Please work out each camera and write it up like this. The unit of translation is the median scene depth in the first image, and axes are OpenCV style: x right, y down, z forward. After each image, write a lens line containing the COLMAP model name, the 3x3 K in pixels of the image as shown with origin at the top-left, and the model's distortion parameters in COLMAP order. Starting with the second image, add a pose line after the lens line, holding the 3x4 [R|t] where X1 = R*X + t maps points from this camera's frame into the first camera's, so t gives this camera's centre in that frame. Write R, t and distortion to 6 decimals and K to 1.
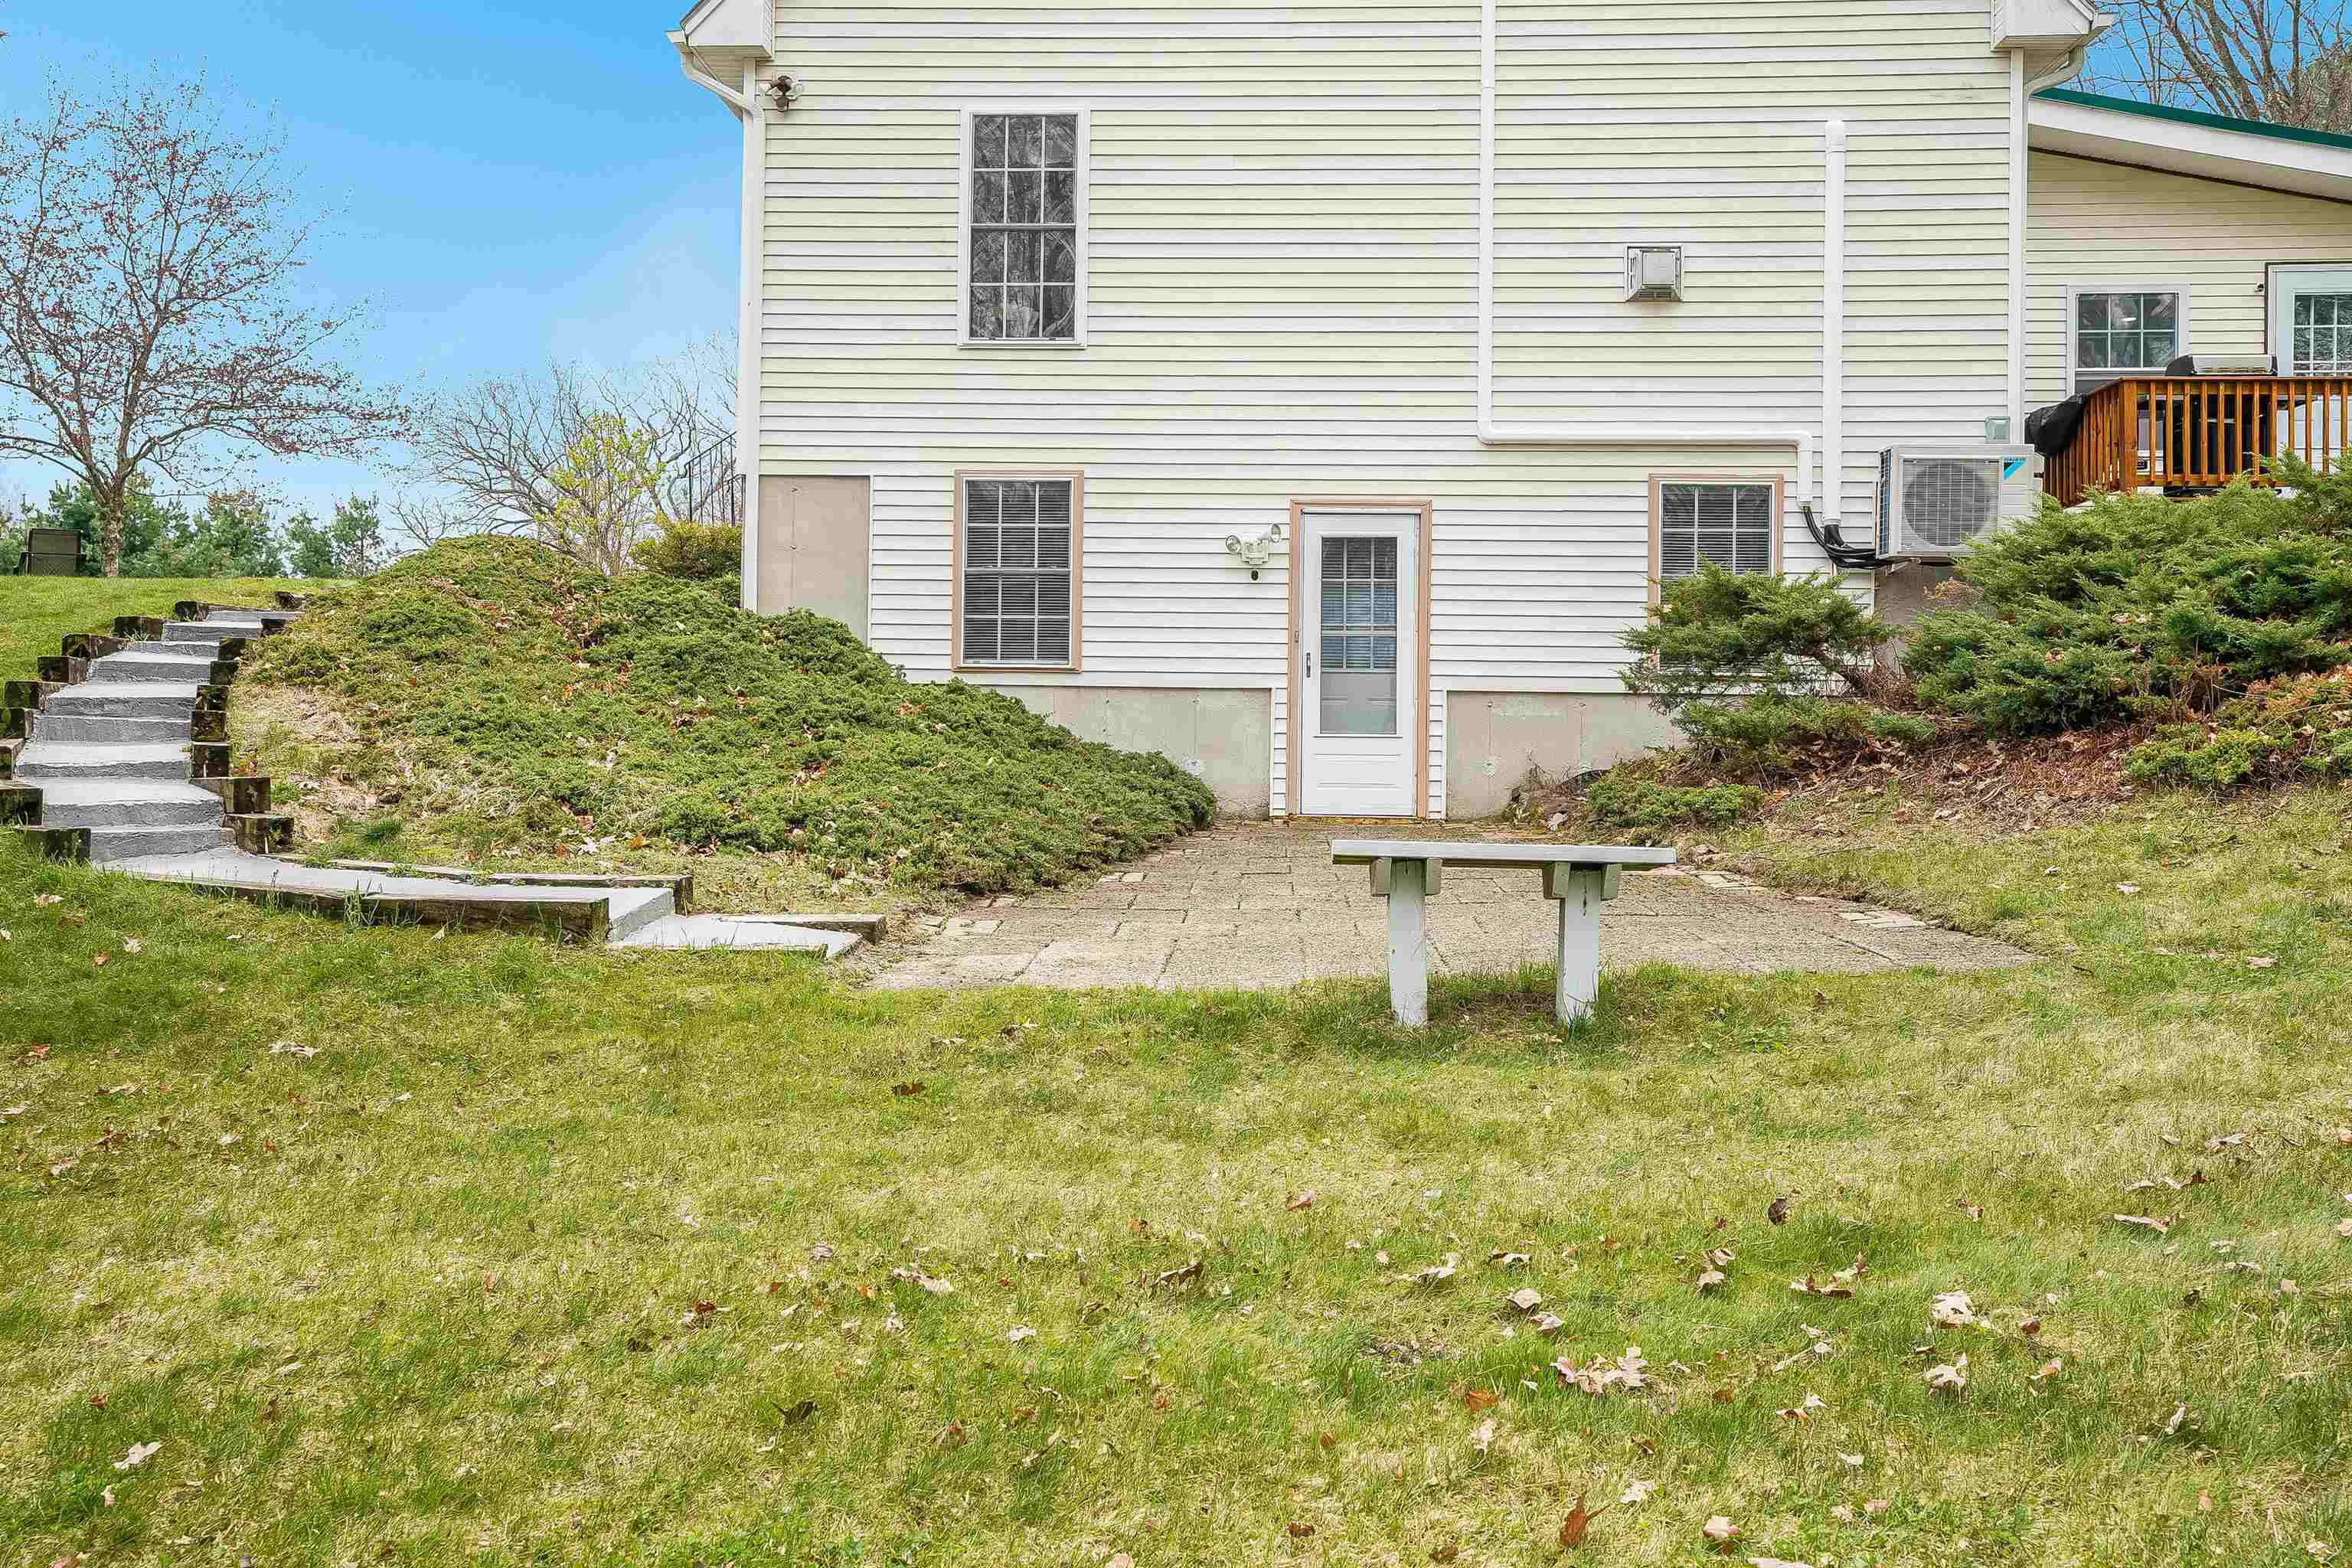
lens RADIAL K [[2028.8, 0, 1224.0], [0, 2028.8, 647.1], [0, 0, 1]] dist [0.008552, 0.085013]
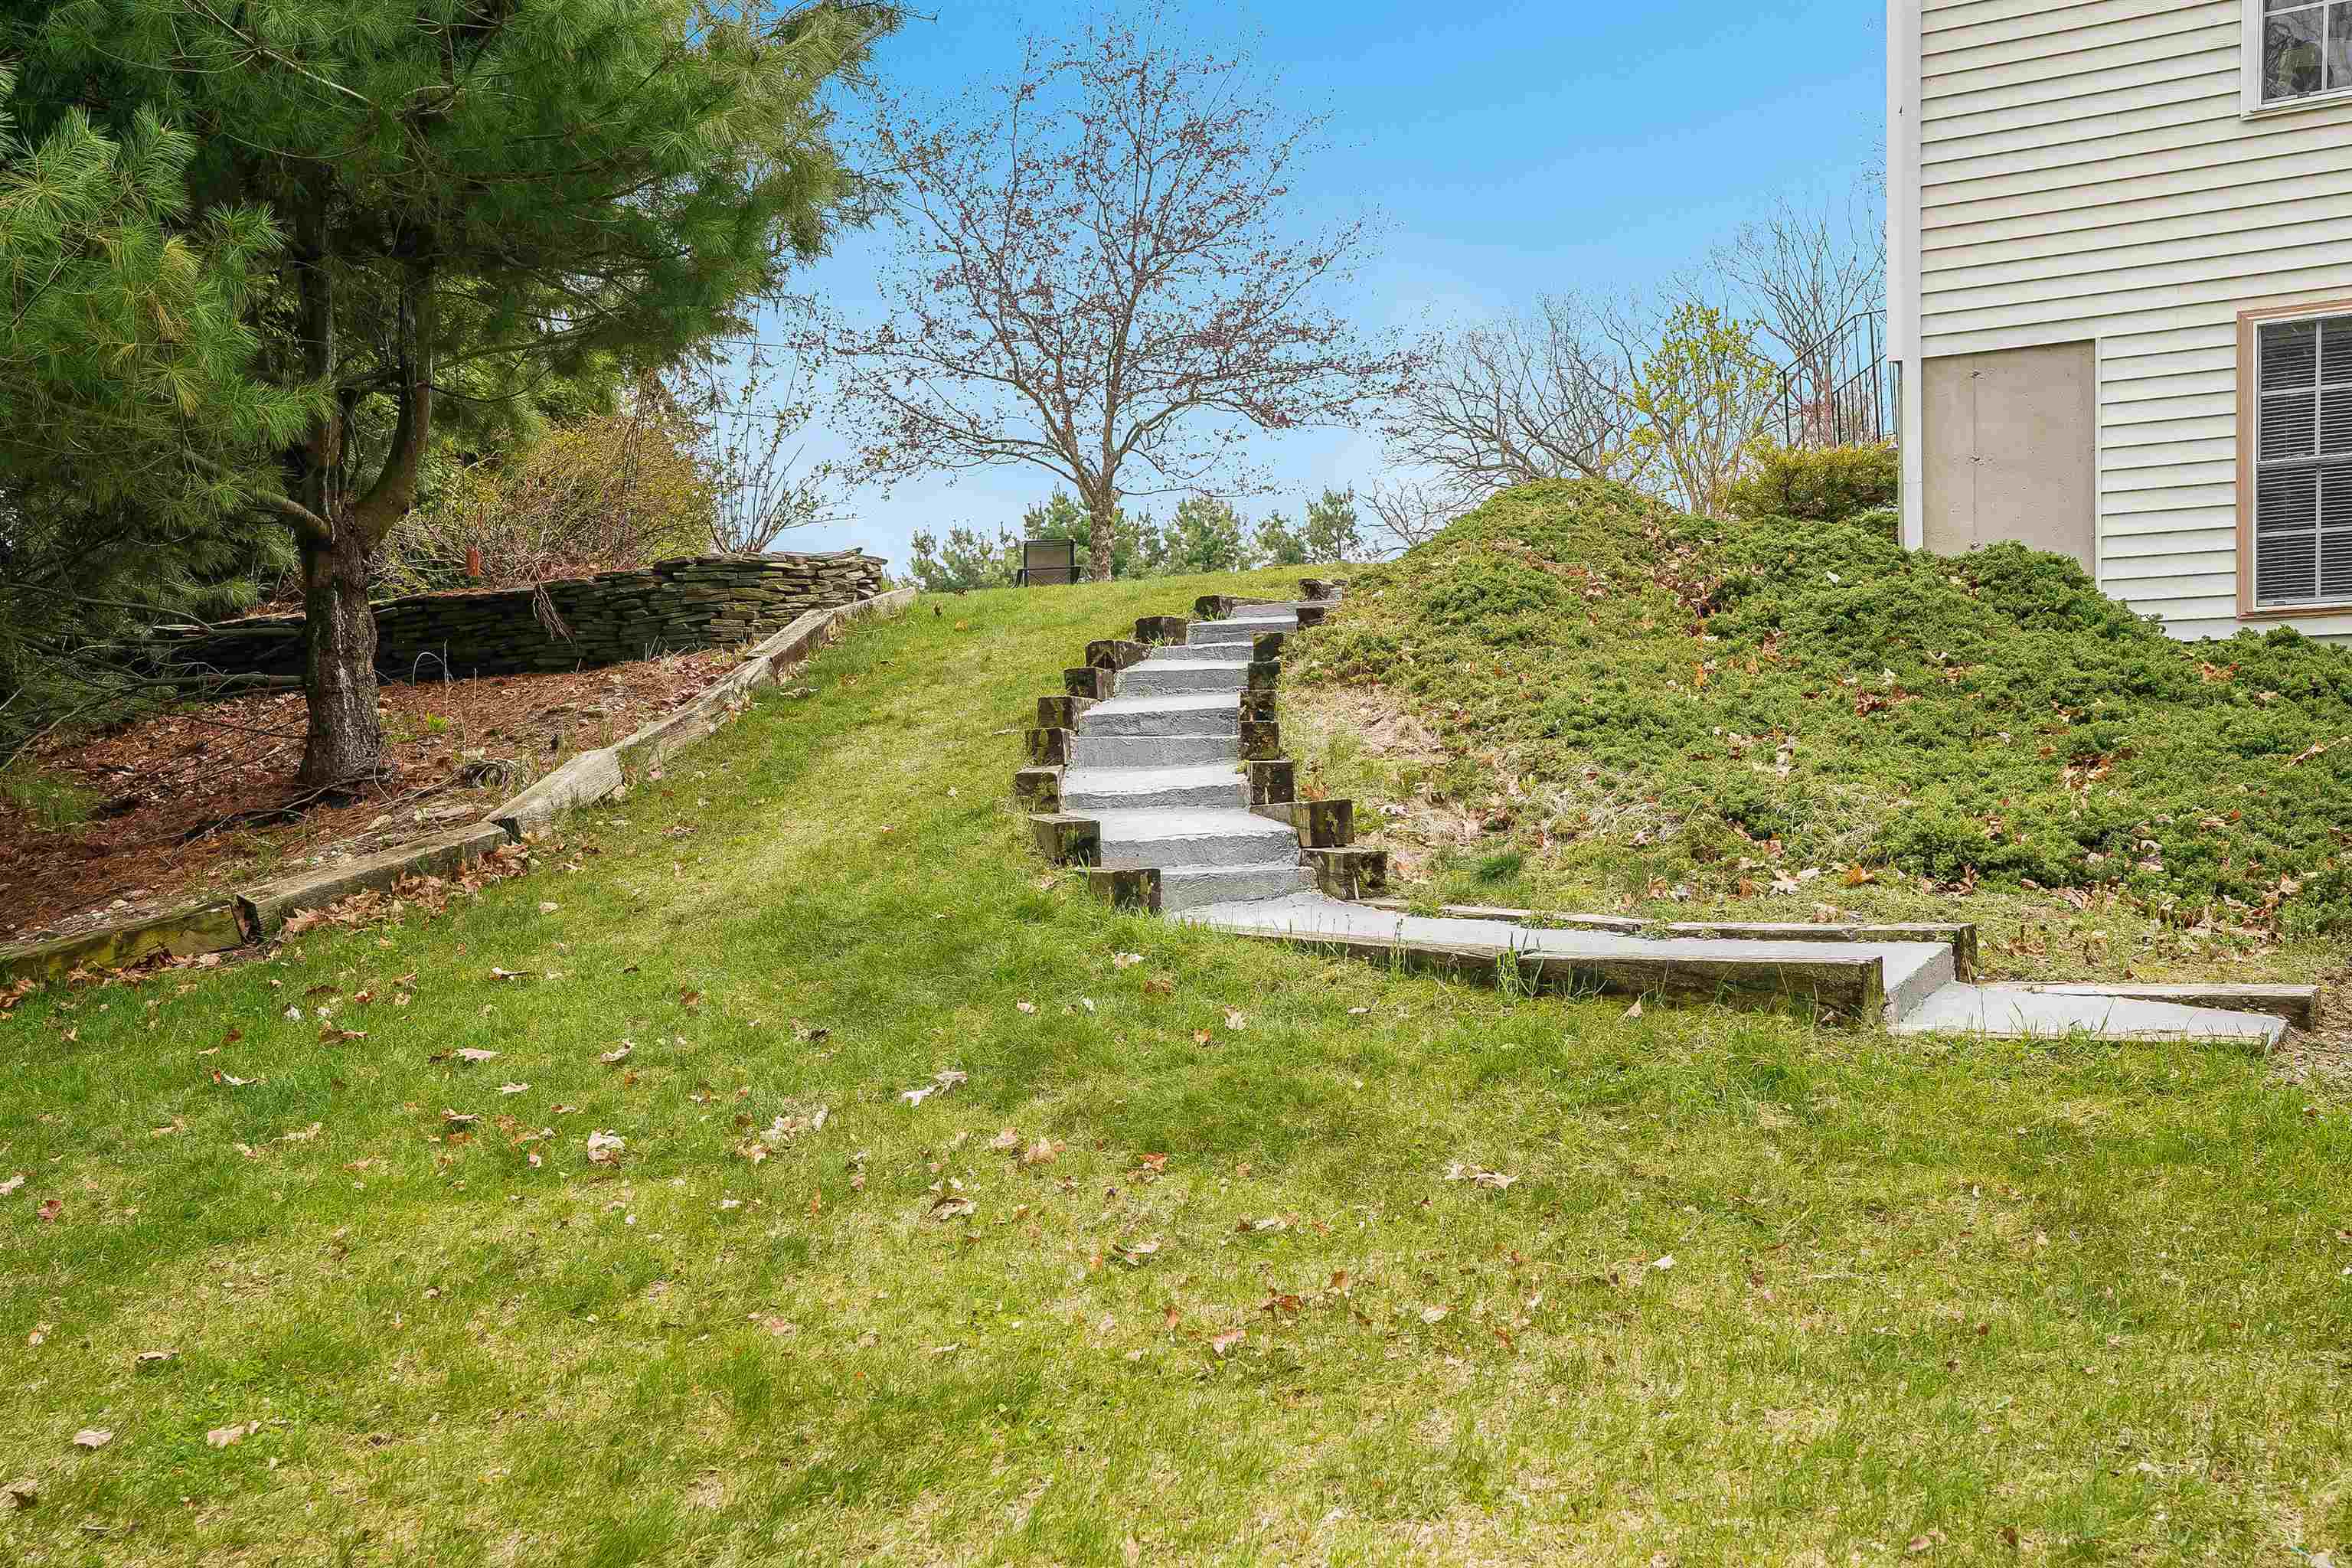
lens RADIAL K [[2290.0, 0, 1175.0], [0, 2290.0, 753.4], [0, 0, 1]] dist [0.112120, -0.000208]
pose [[0.903861, -0.045381, -0.425412, -0.106612], [0.059396, 0.998039, 0.019732, 0.016981], [0.423682, -0.043103, 0.904785, 0.132230]]
